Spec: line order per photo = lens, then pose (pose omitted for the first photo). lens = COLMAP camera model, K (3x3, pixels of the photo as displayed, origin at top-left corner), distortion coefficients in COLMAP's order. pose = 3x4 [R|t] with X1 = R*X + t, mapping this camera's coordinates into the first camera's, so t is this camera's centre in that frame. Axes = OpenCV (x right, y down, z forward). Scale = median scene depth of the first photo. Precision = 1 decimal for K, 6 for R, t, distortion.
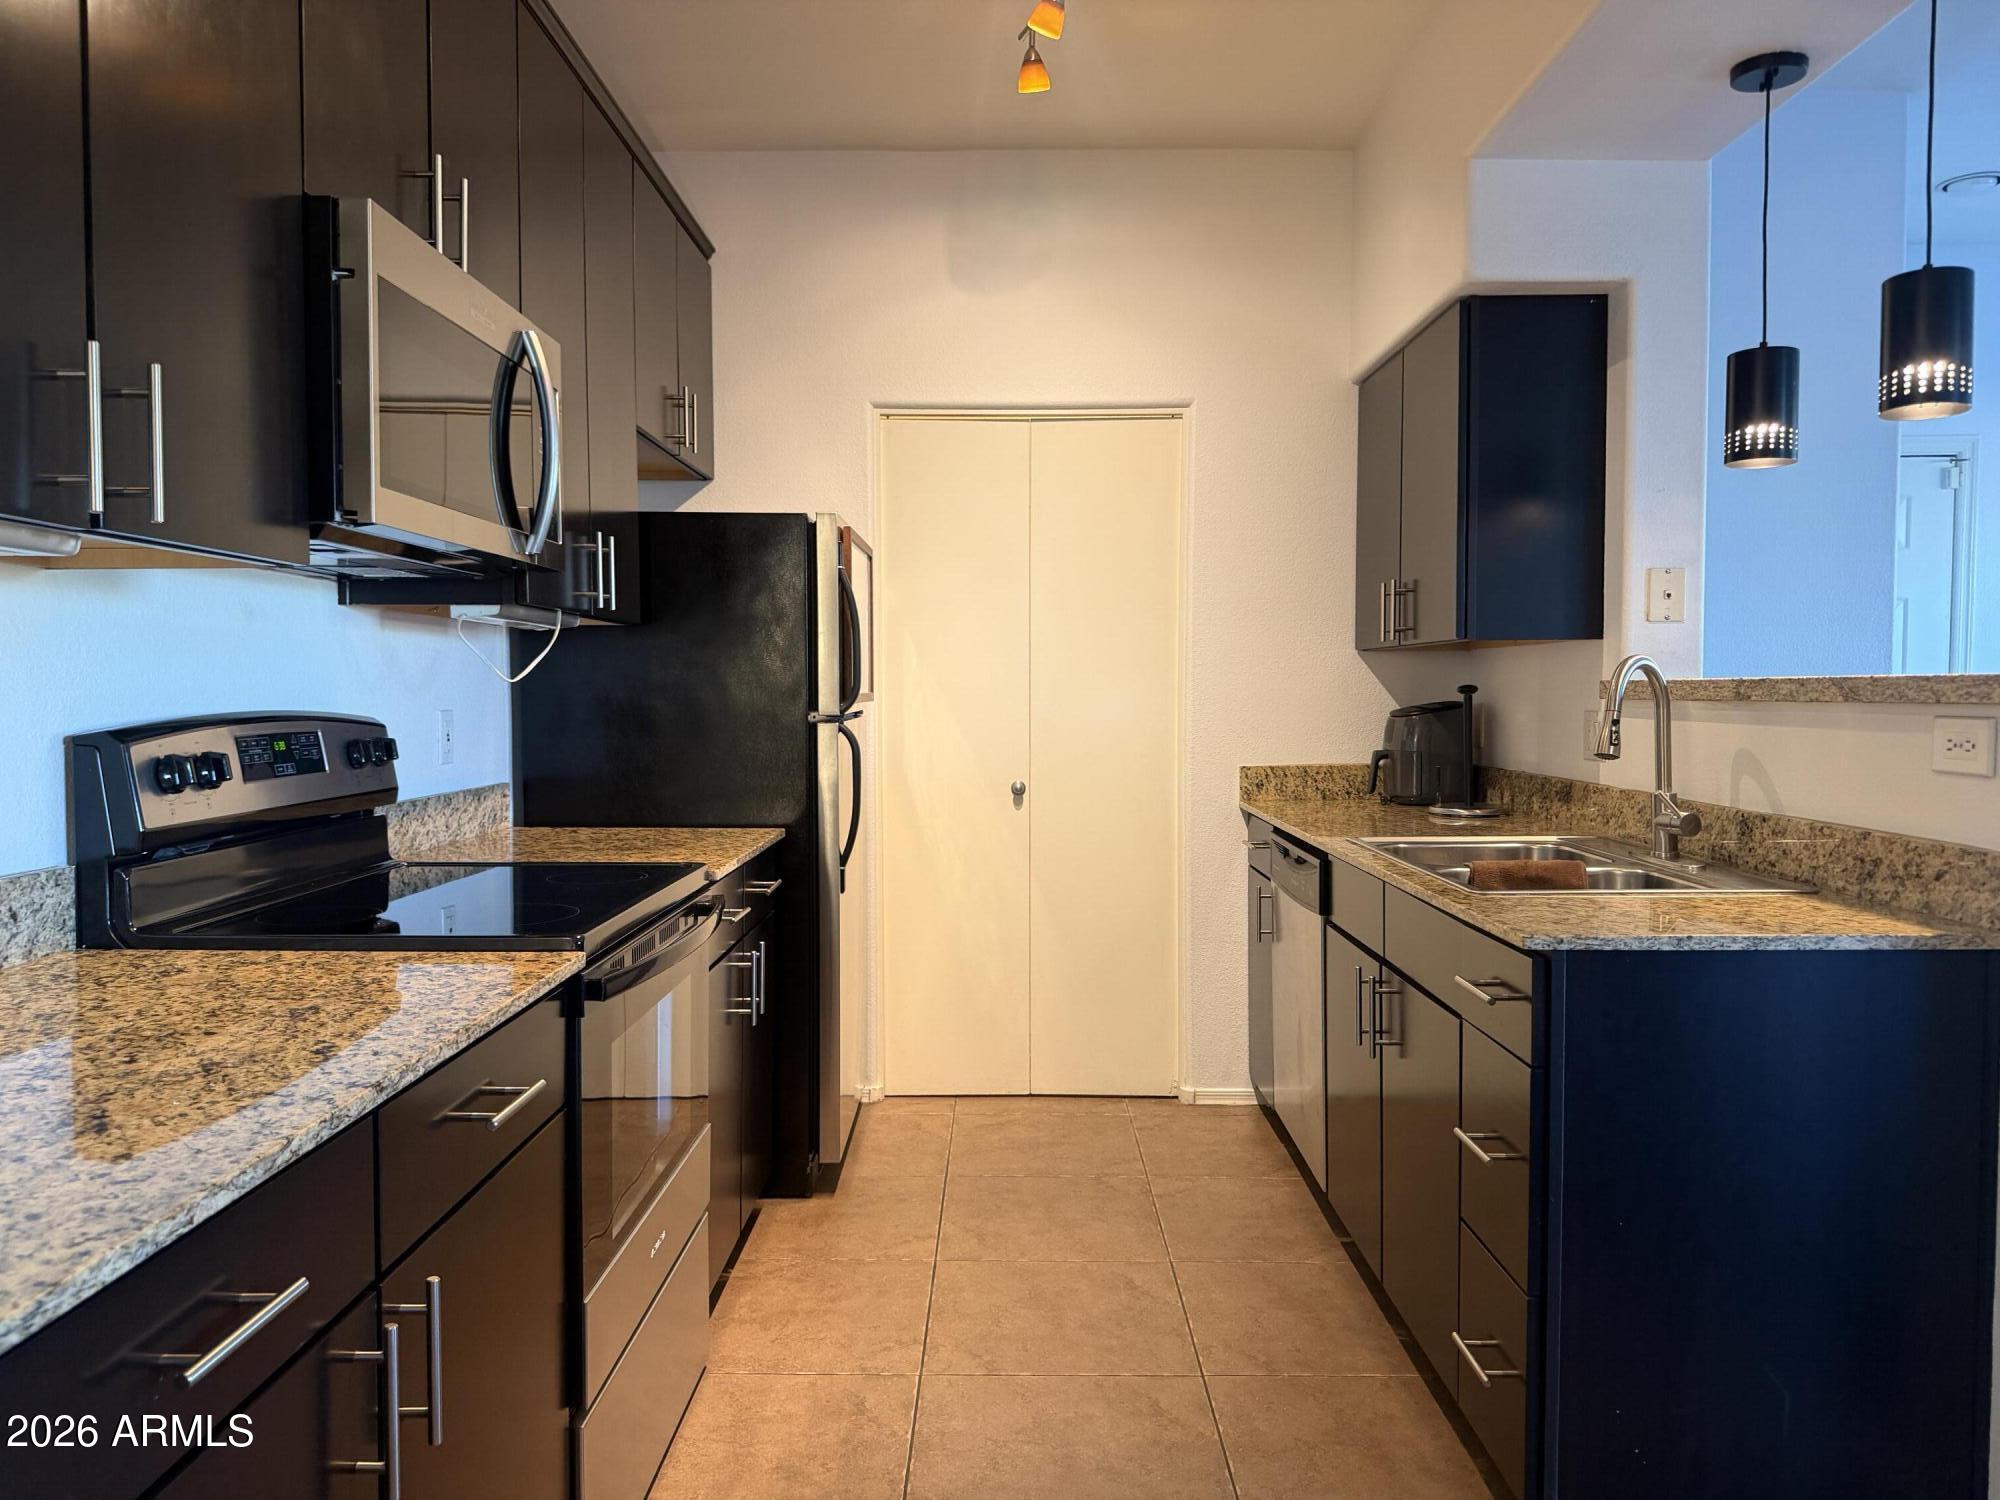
lens RADIAL K [[1444.4, 0, 1000.0], [0, 1444.4, 750.0], [0, 0, 1]] dist [0.021349, -0.003919]
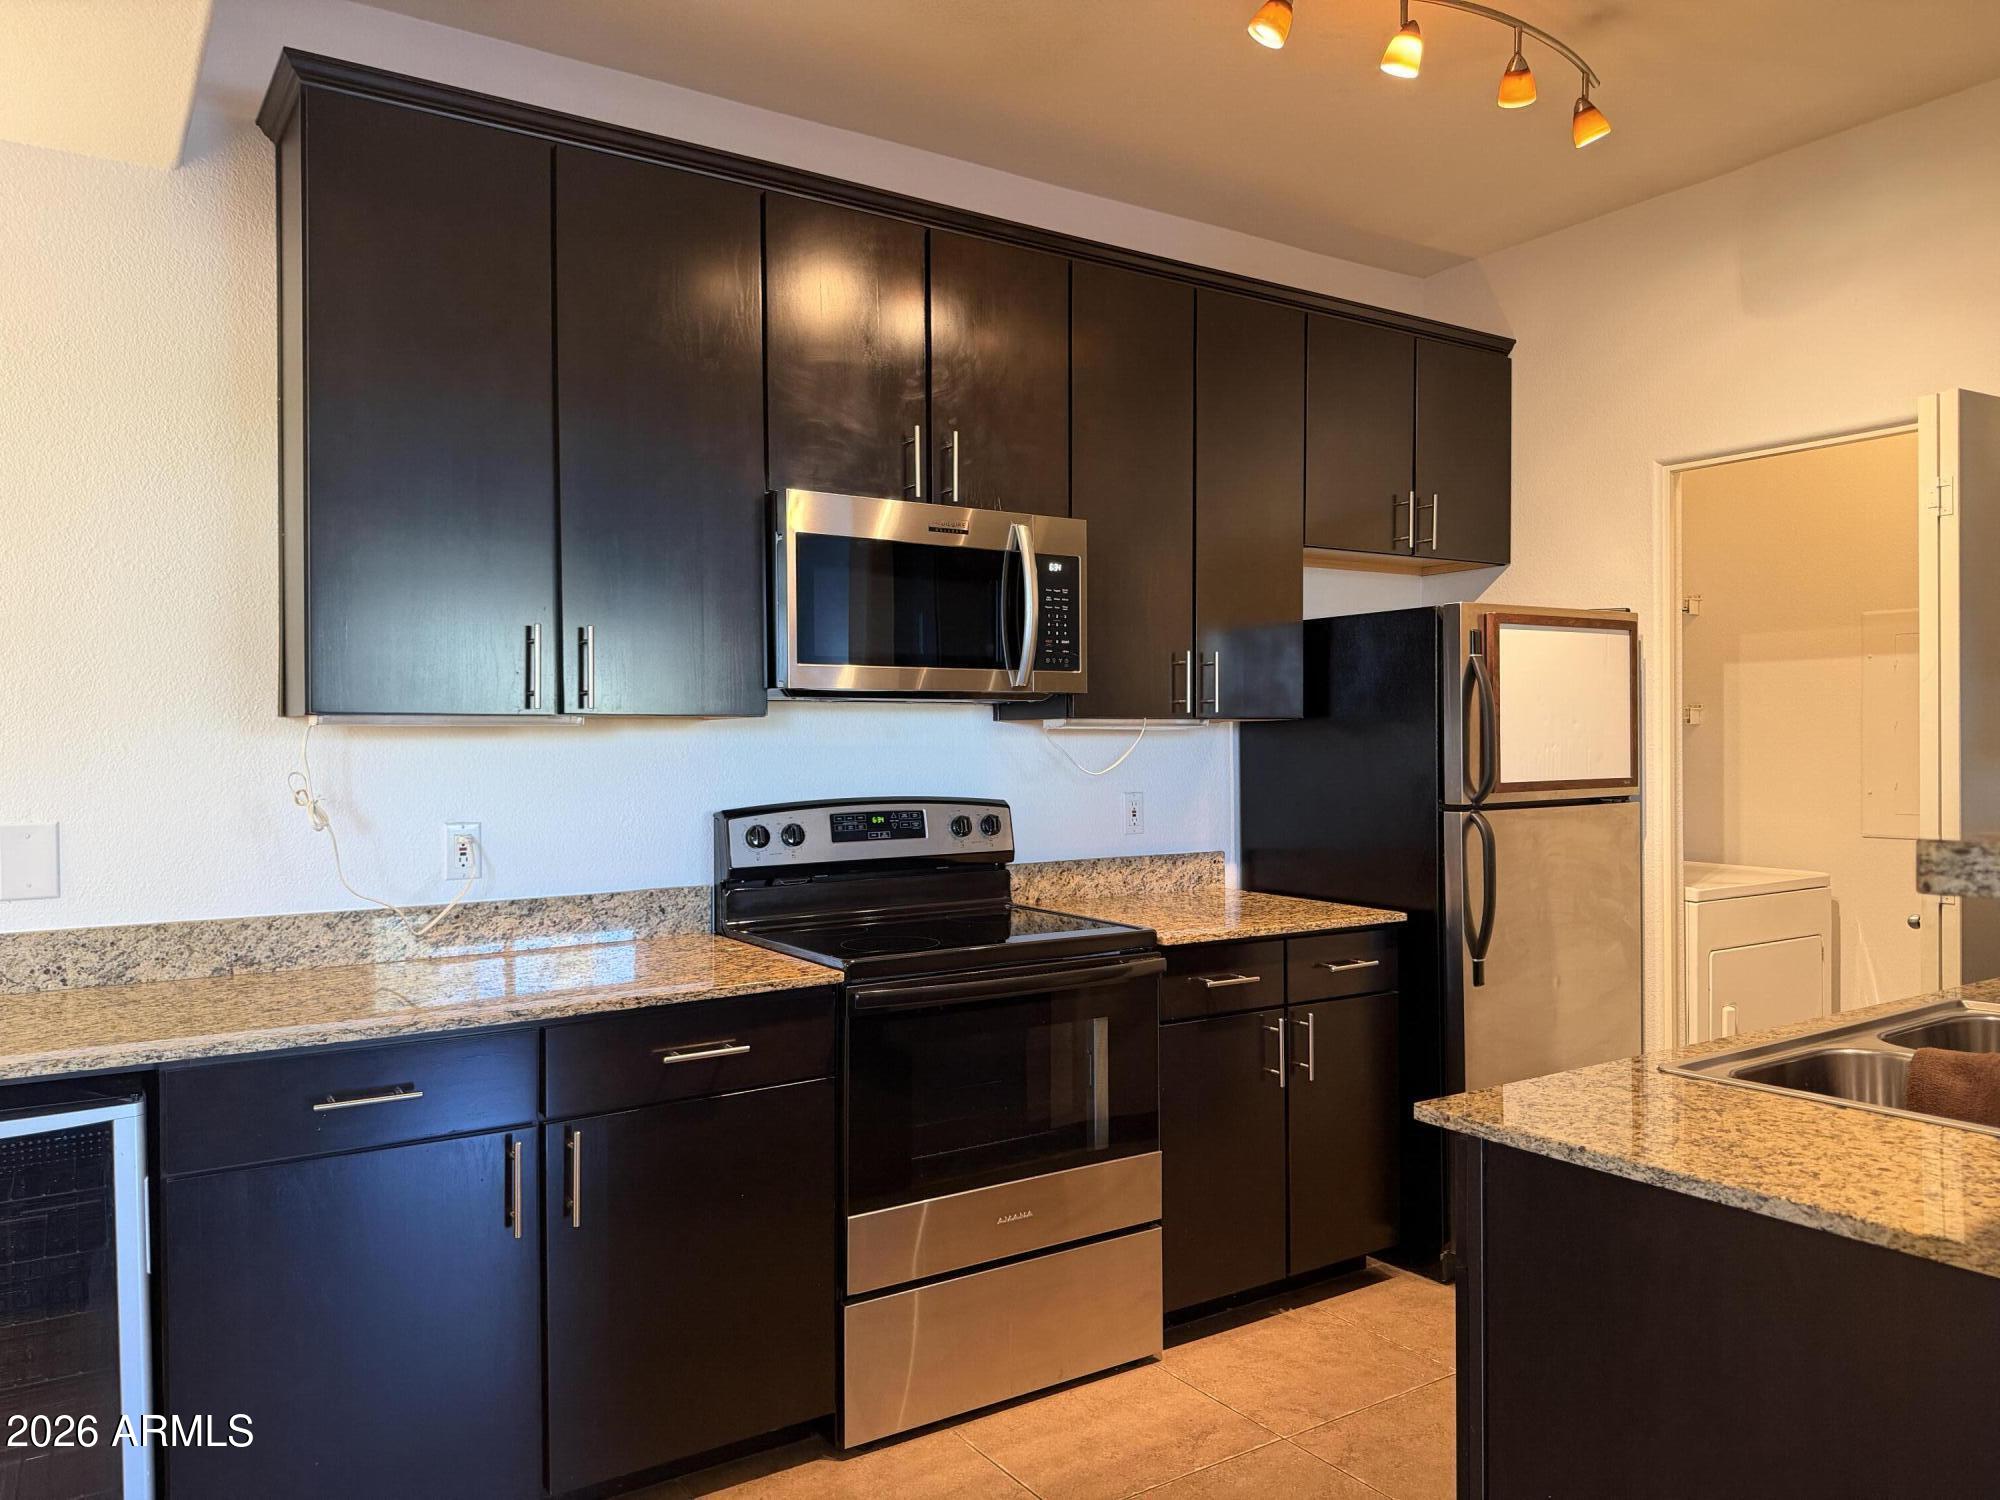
lens RADIAL K [[1422.8, 0, 995.2], [0, 1422.8, 757.1], [0, 0, 1]] dist [0.142741, -0.184551]
pose [[0.553439, 0.006081, -0.832868, 0.718039], [-0.028941, 0.999510, -0.011933, -0.047486], [0.832387, 0.030708, 0.553344, 0.225915]]
